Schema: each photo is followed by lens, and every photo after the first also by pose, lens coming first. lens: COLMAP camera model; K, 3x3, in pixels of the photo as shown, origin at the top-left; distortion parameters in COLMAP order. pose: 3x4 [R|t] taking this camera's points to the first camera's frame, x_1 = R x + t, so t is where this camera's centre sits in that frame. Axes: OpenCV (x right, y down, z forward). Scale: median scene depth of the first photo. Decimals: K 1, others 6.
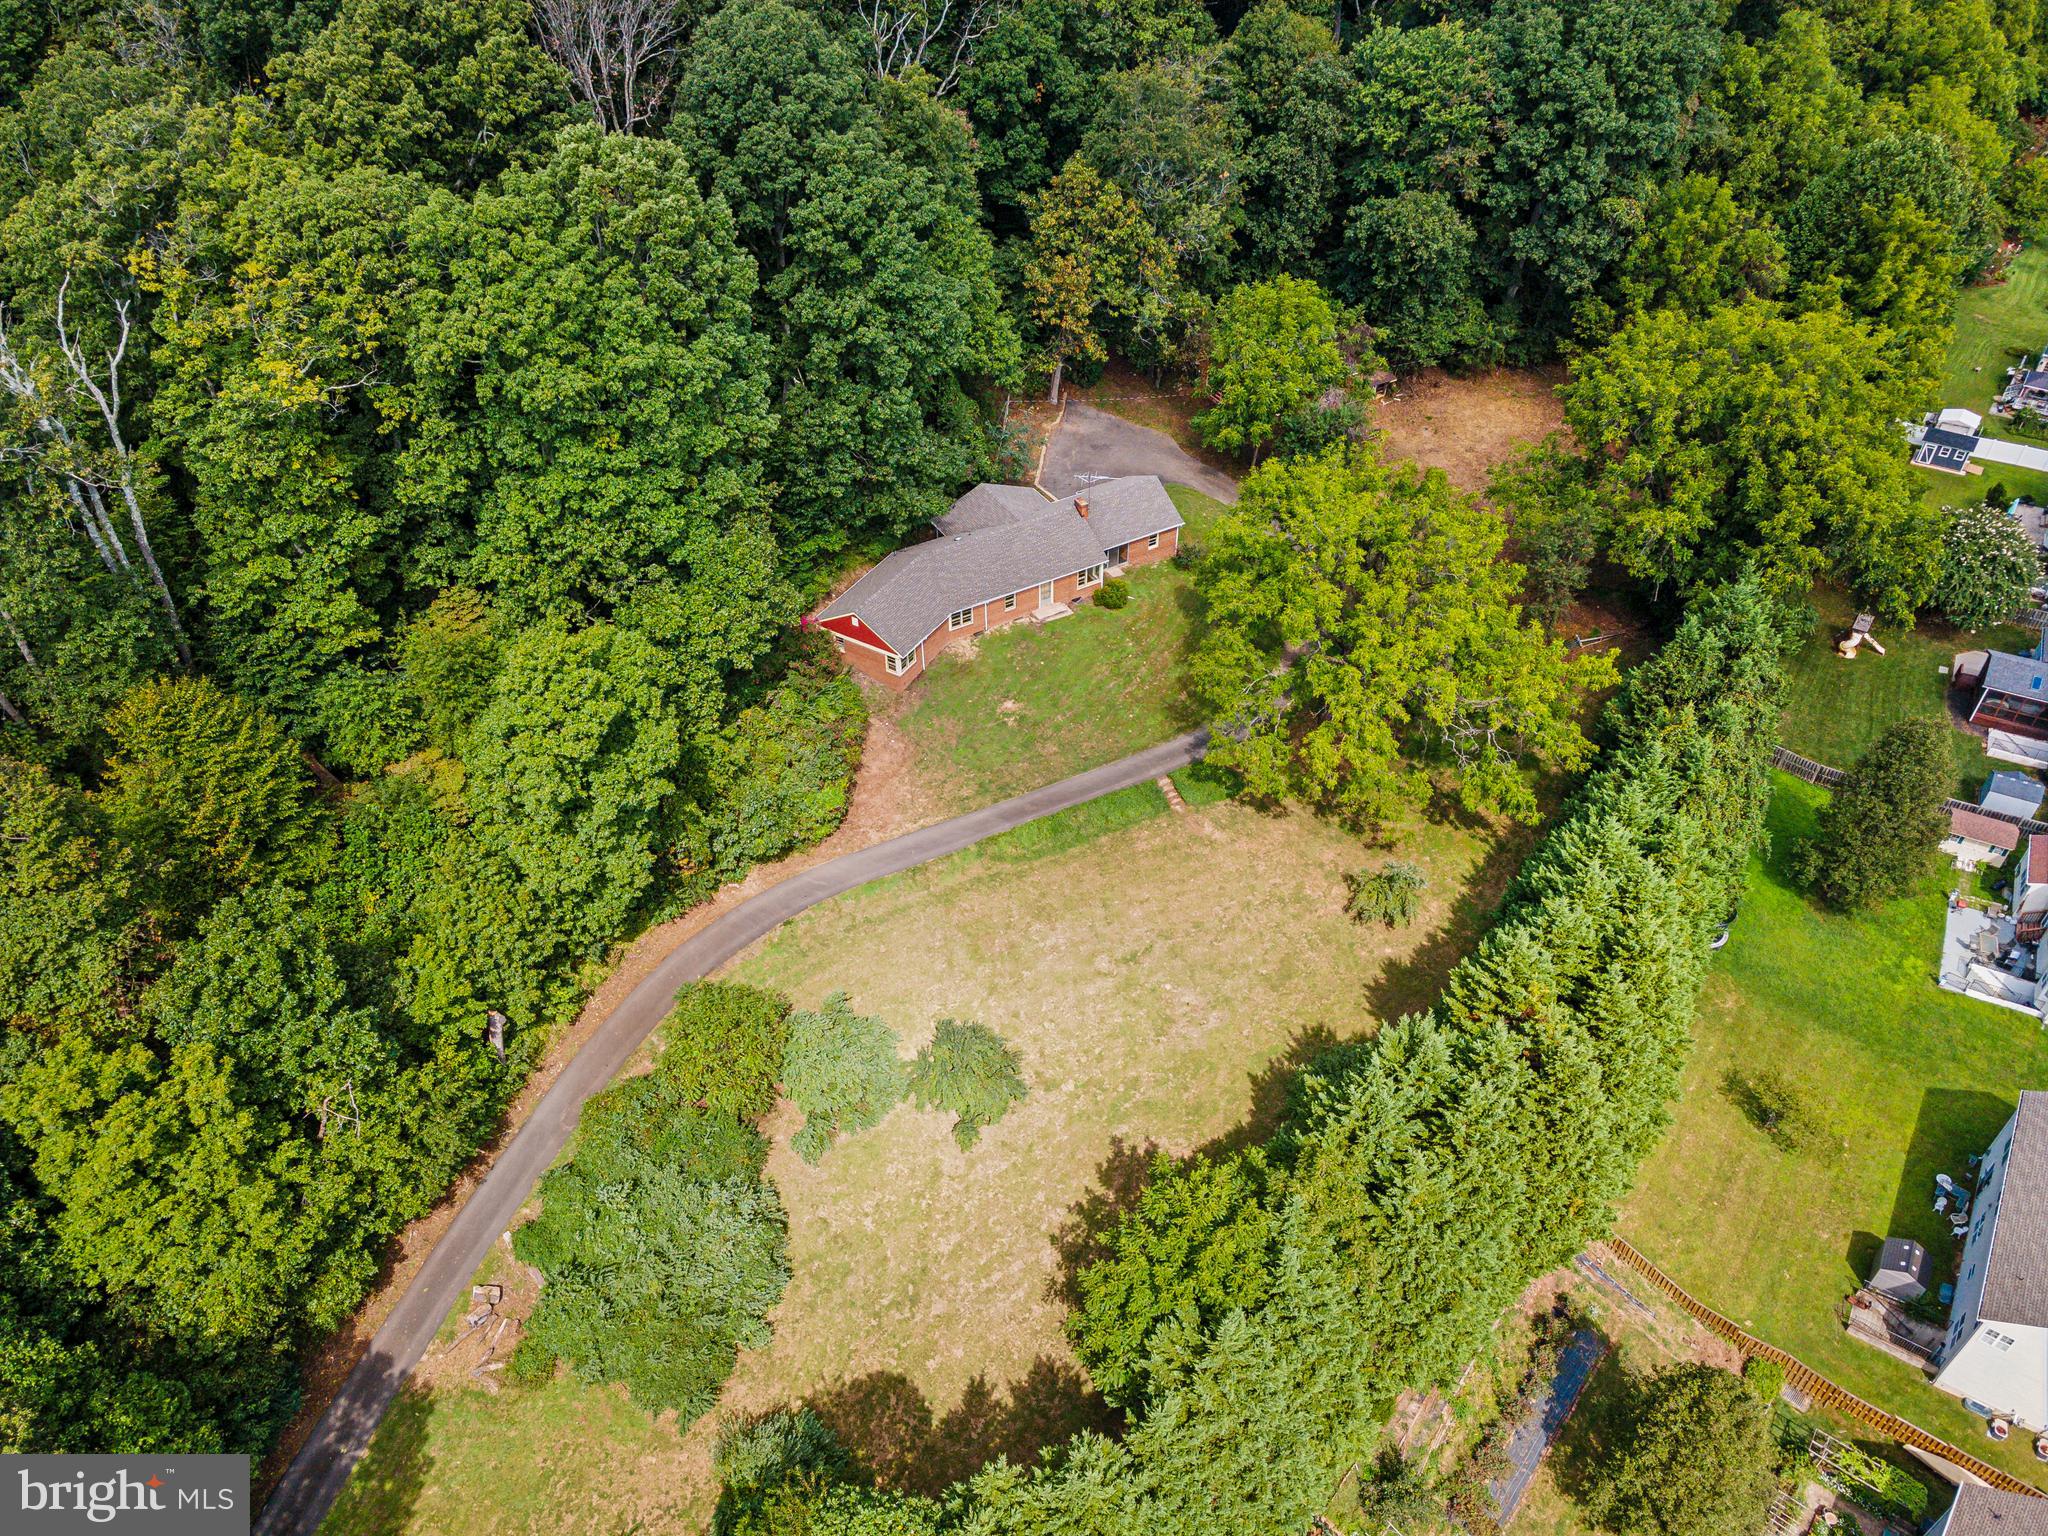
lens RADIAL K [[1526.8, 0, 1028.3], [0, 1526.8, 760.0], [0, 0, 1]] dist [0.015570, 0.011959]
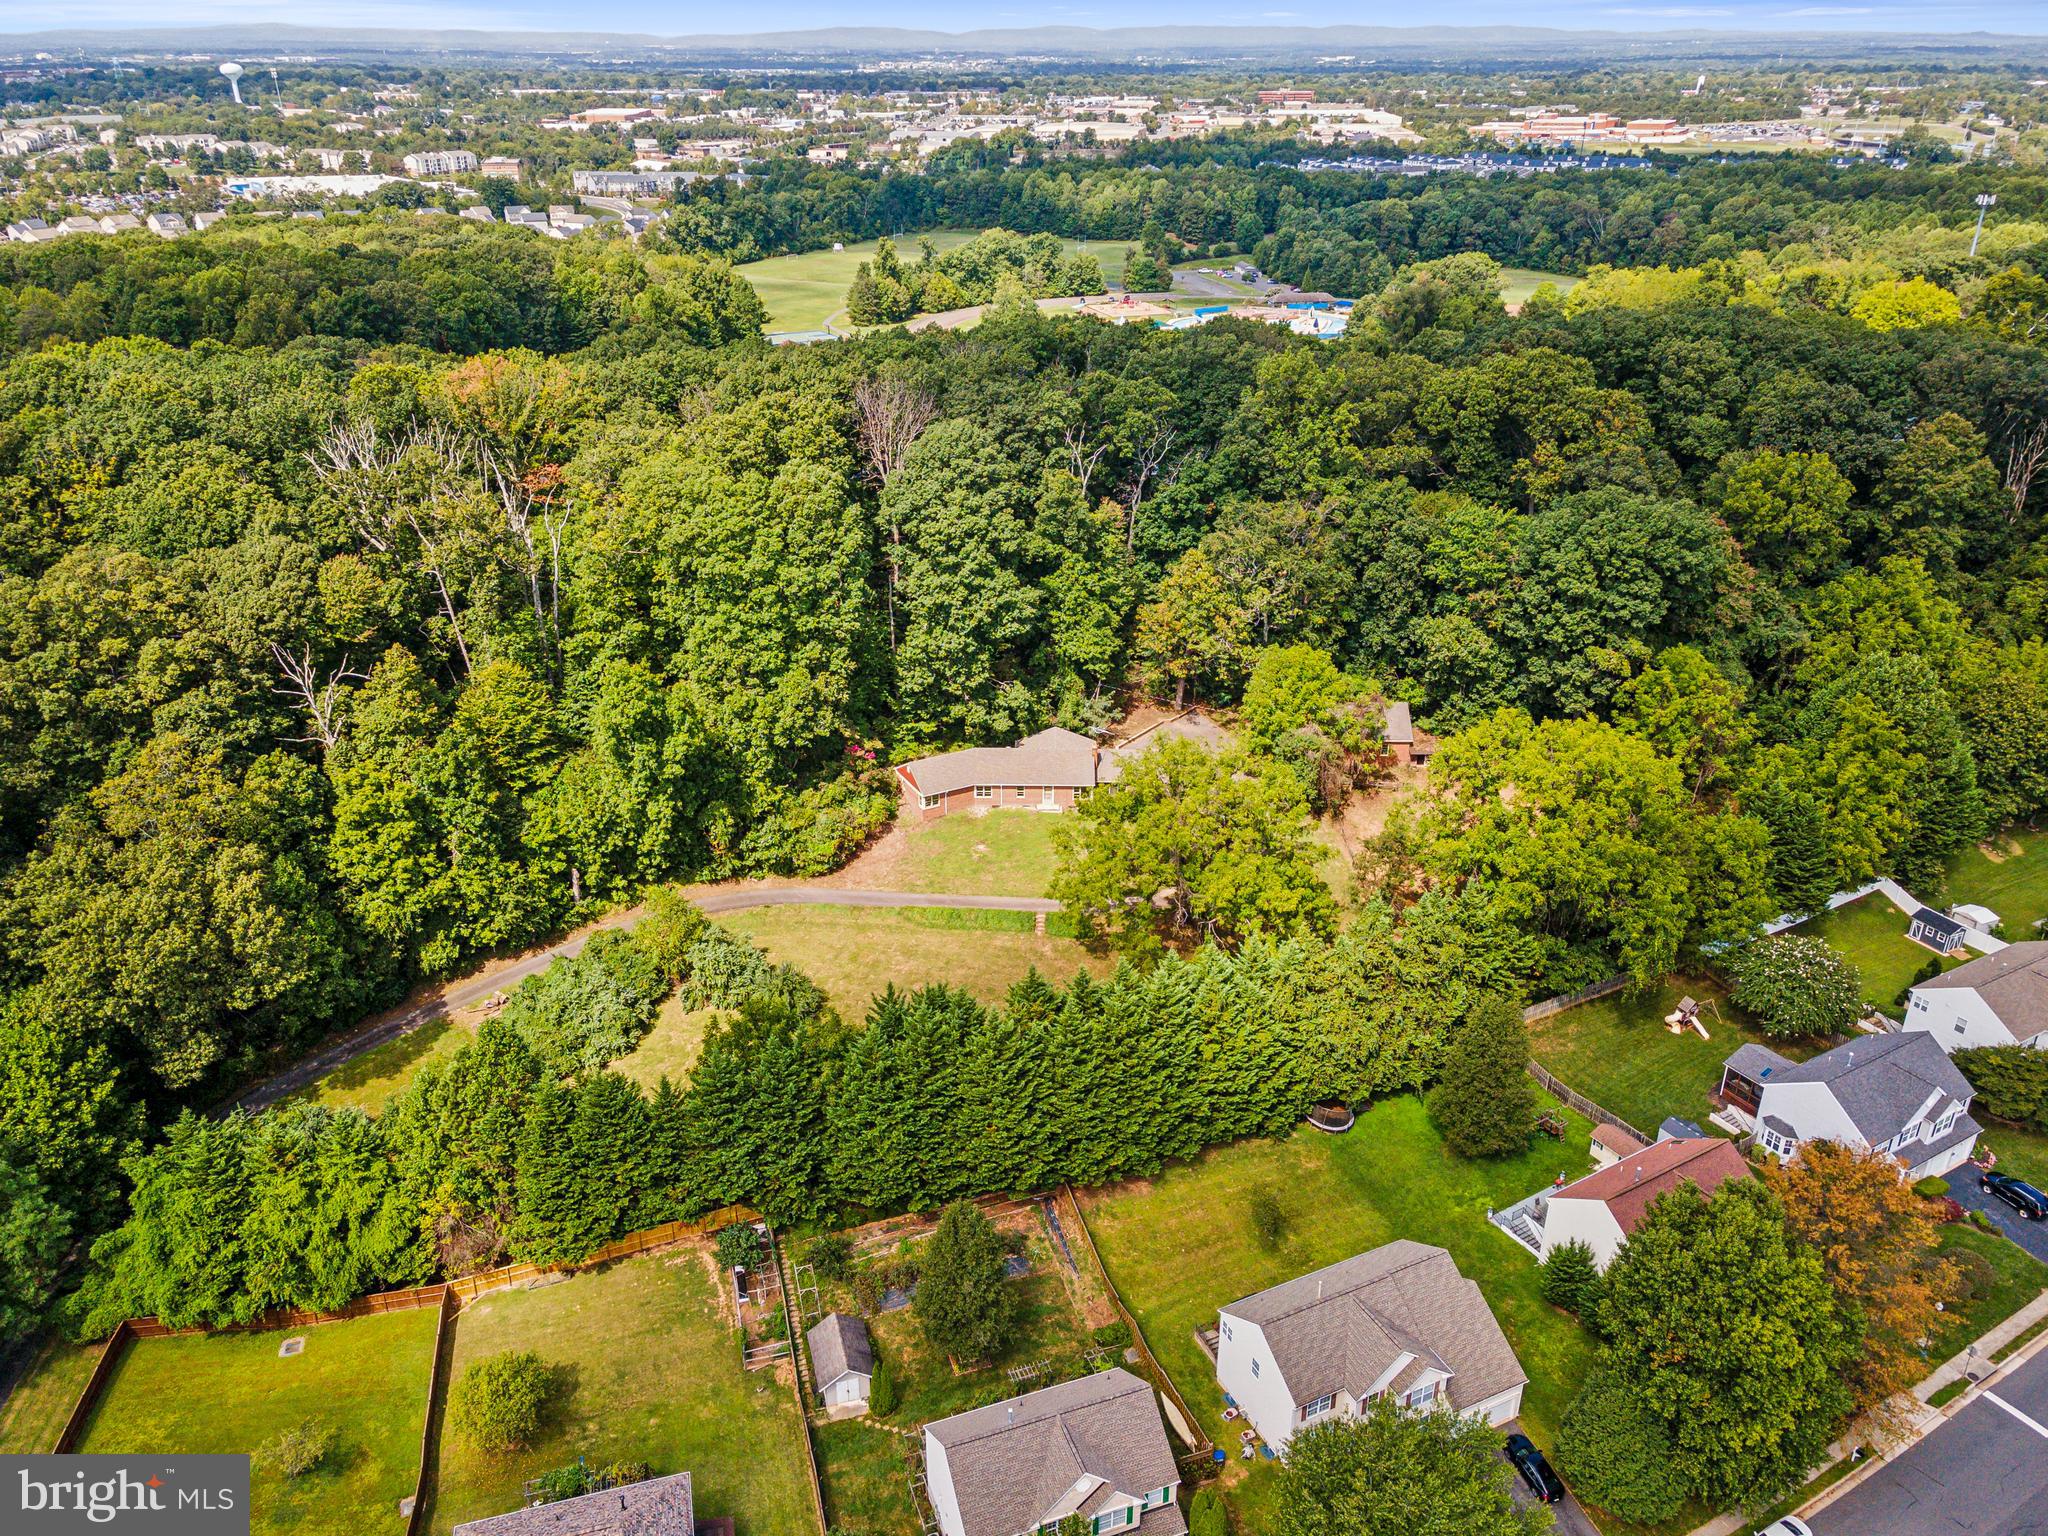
lens RADIAL K [[1526.8, 0, 1023.4], [0, 1526.8, 769.0], [0, 0, 1]] dist [0.015570, 0.011959]
pose [[0.856626, 0.223917, -0.464815, 0.714631], [-0.339220, 0.923247, -0.180403, 0.151560], [0.388743, 0.312213, 0.866835, -0.330131]]
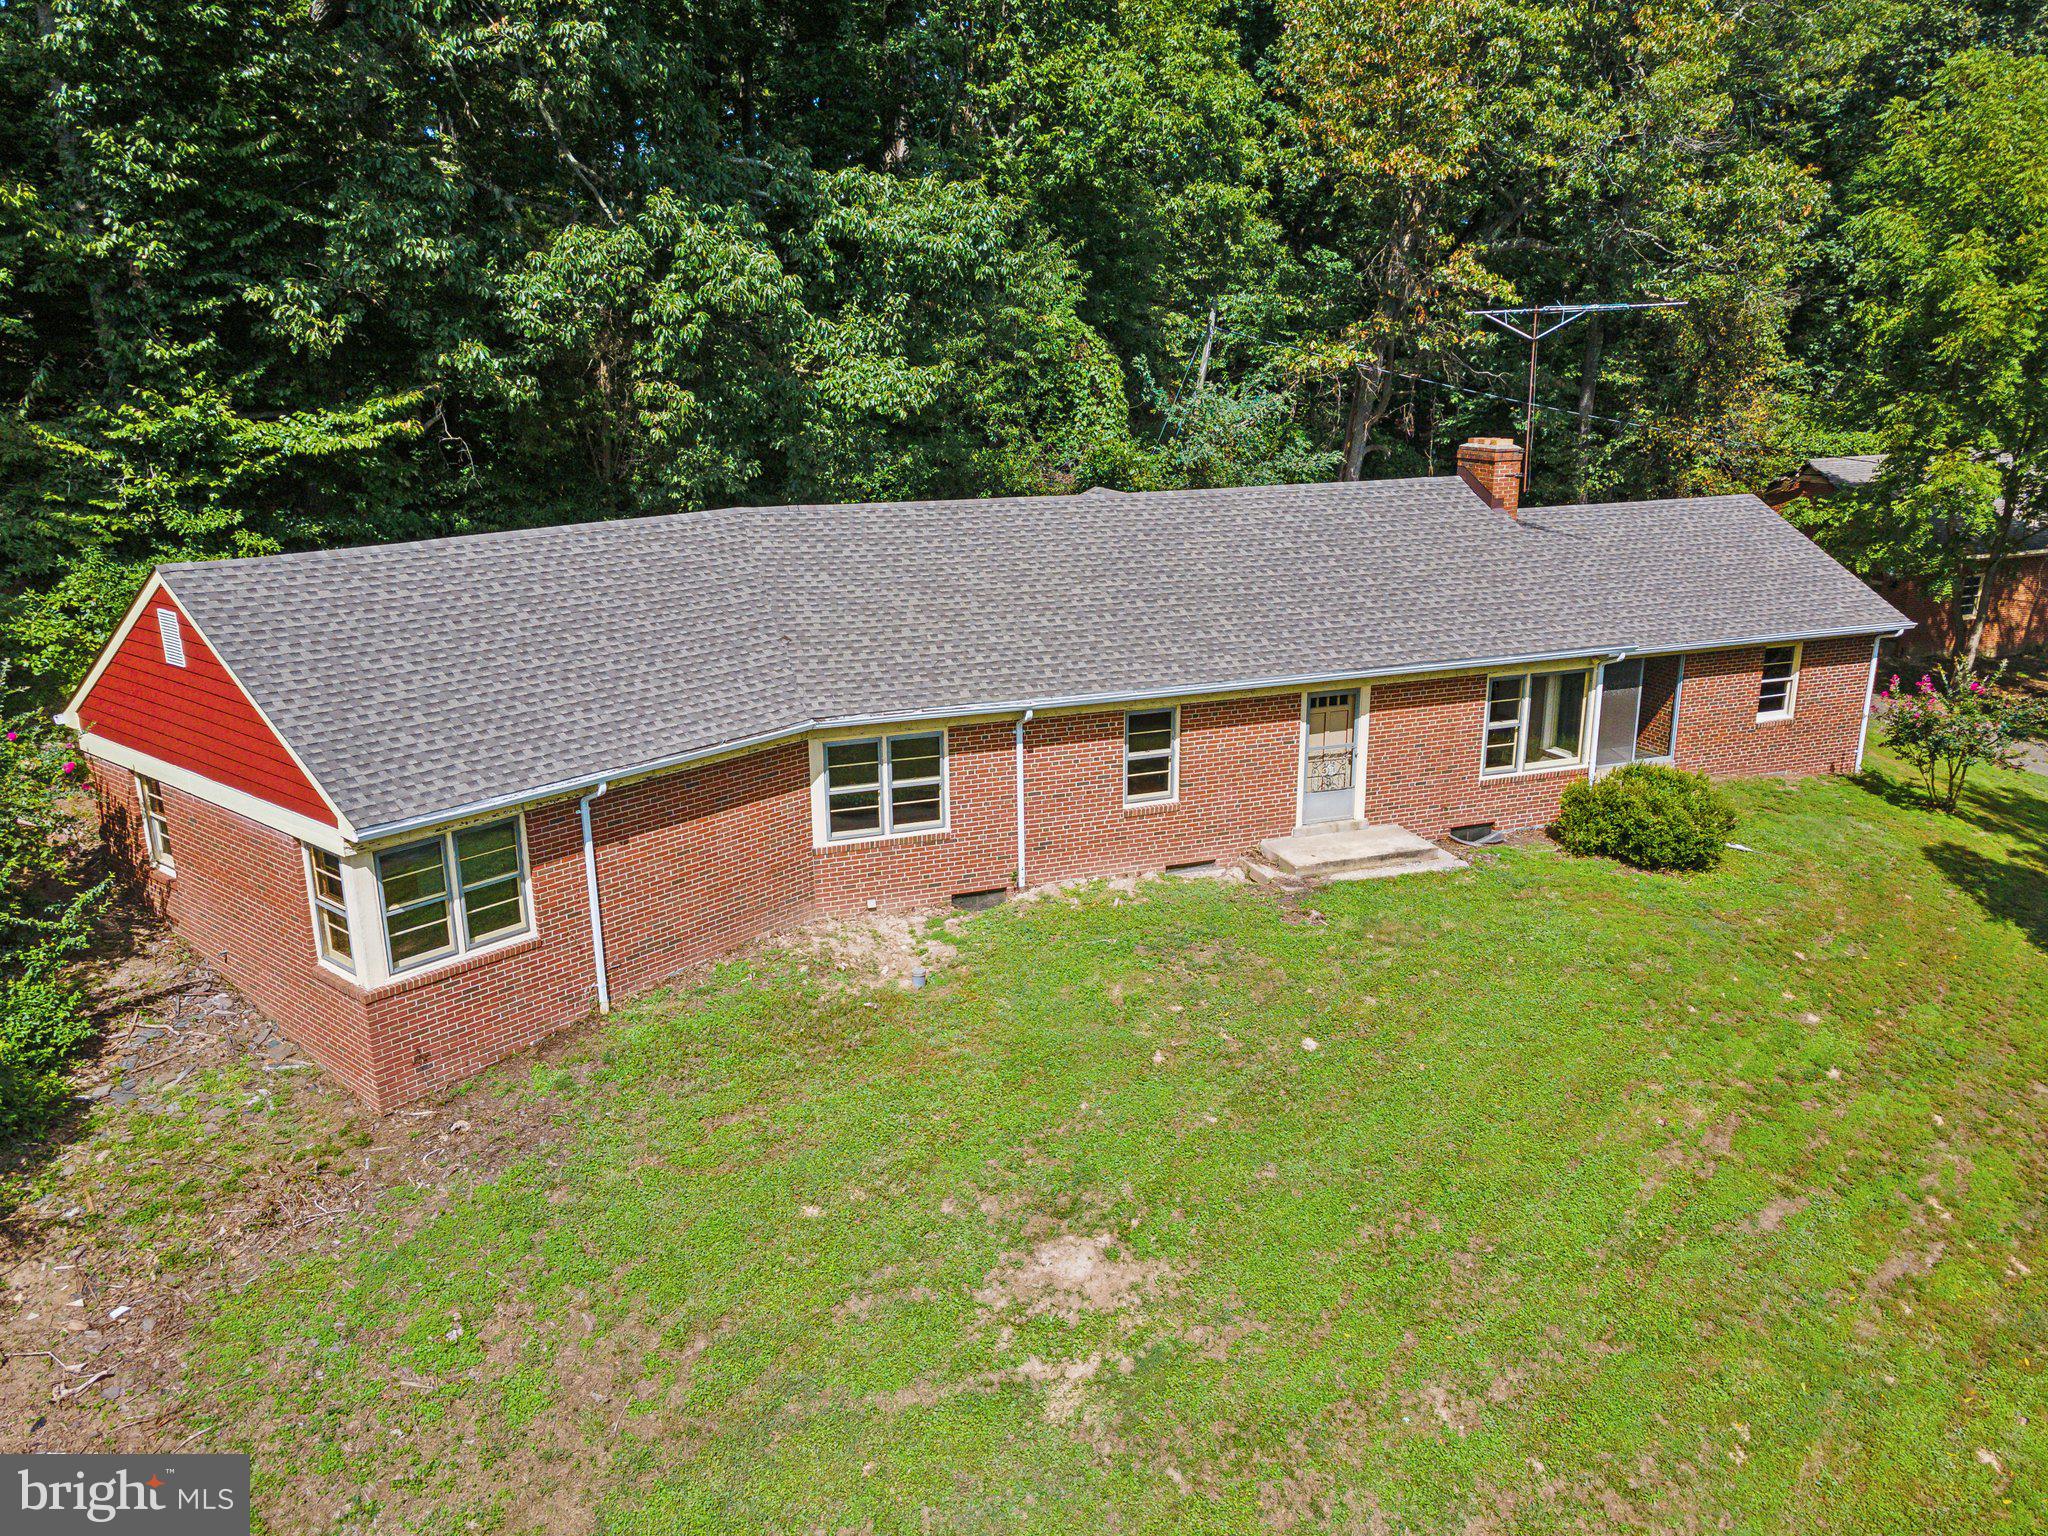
lens RADIAL K [[1526.8, 0, 1019.8], [0, 1526.8, 776.2], [0, 0, 1]] dist [0.015570, 0.011959]
pose [[0.985402, 0.031513, -0.167302, 0.004708], [-0.101124, 0.898913, -0.426297, -0.015935], [0.136956, 0.436992, 0.888977, 0.851281]]
